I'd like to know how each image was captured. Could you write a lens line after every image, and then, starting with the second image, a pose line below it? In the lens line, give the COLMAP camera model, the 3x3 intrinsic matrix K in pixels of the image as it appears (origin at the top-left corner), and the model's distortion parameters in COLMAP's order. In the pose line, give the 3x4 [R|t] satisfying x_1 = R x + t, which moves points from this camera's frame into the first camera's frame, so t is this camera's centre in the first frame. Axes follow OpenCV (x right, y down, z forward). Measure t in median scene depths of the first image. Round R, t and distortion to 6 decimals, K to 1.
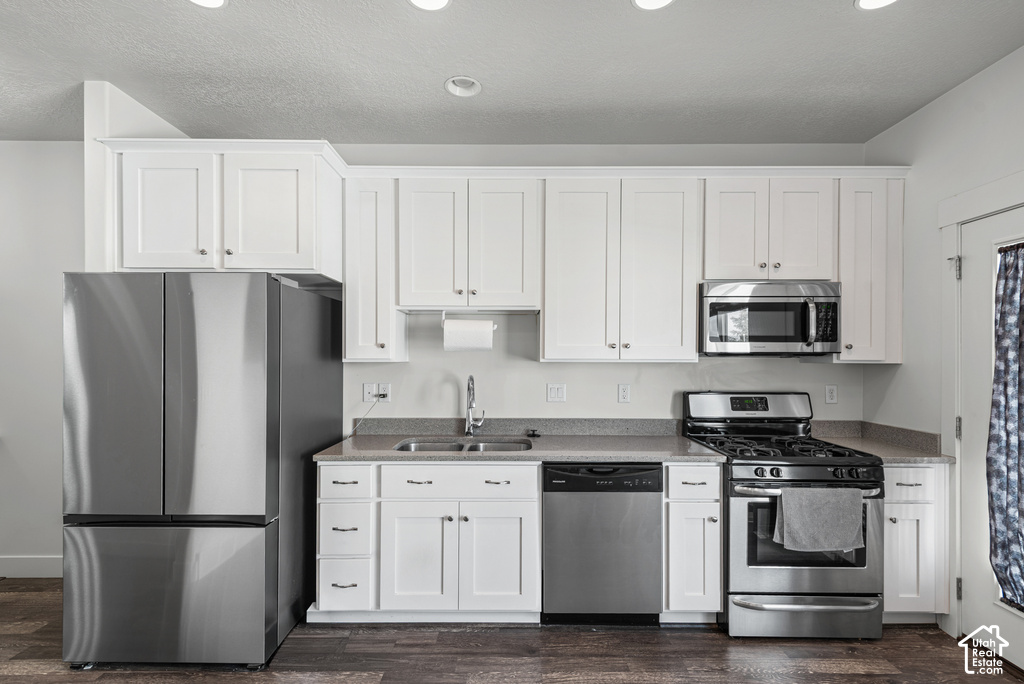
lens RADIAL K [[465.3, 0, 511.6], [0, 465.3, 378.5], [0, 0, 1]] dist [0.013719, -0.007743]
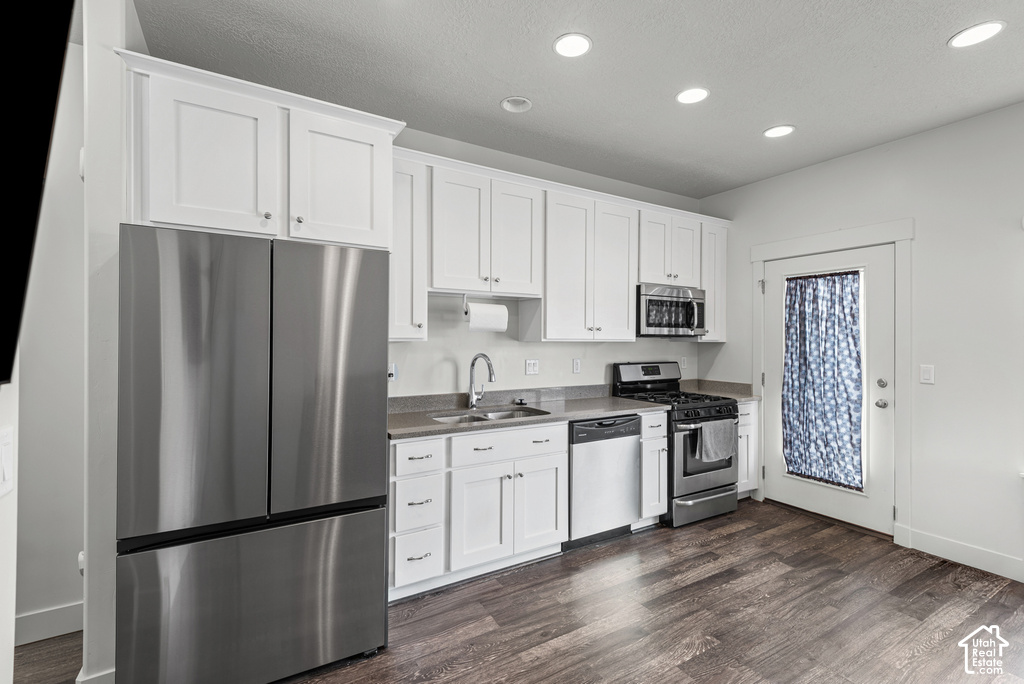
lens RADIAL K [[465.3, 0, 514.8], [0, 465.3, 361.0], [0, 0, 1]] dist [0.013719, -0.007743]
pose [[0.852339, -0.022074, 0.522524, -0.696802], [0.019201, 0.999756, 0.010914, 0.001415], [-0.522638, 0.000731, 0.852555, 0.007736]]
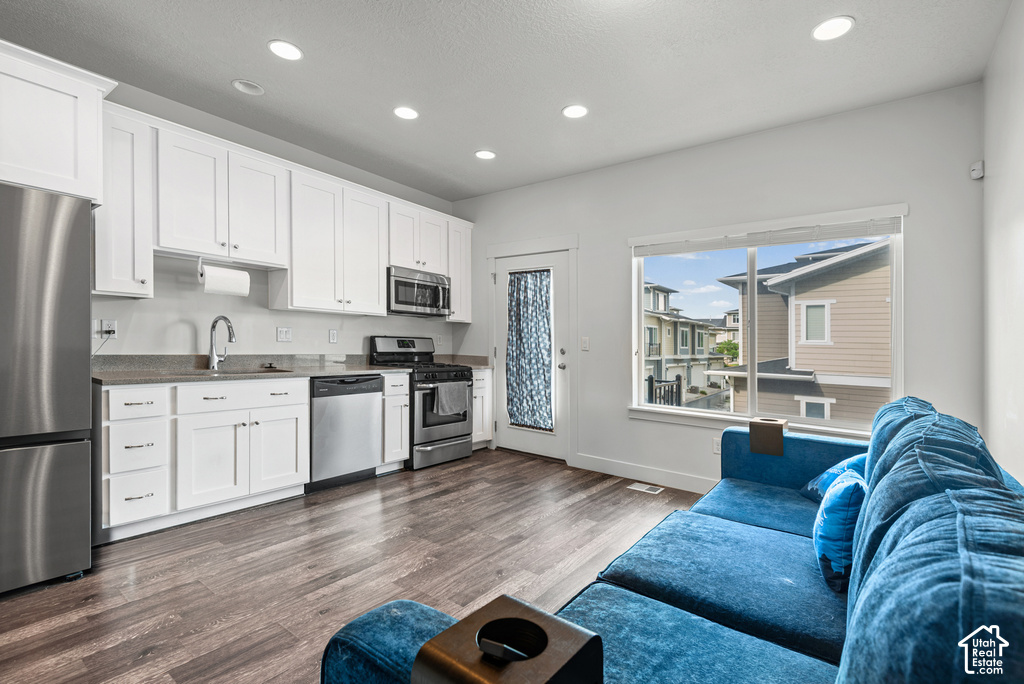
lens RADIAL K [[465.3, 0, 521.8], [0, 465.3, 371.1], [0, 0, 1]] dist [0.013719, -0.007743]
pose [[0.591273, -0.034268, 0.805743, -0.692359], [0.006134, 0.999259, 0.037997, 0.107027], [-0.806448, -0.017525, 0.591045, -0.368068]]
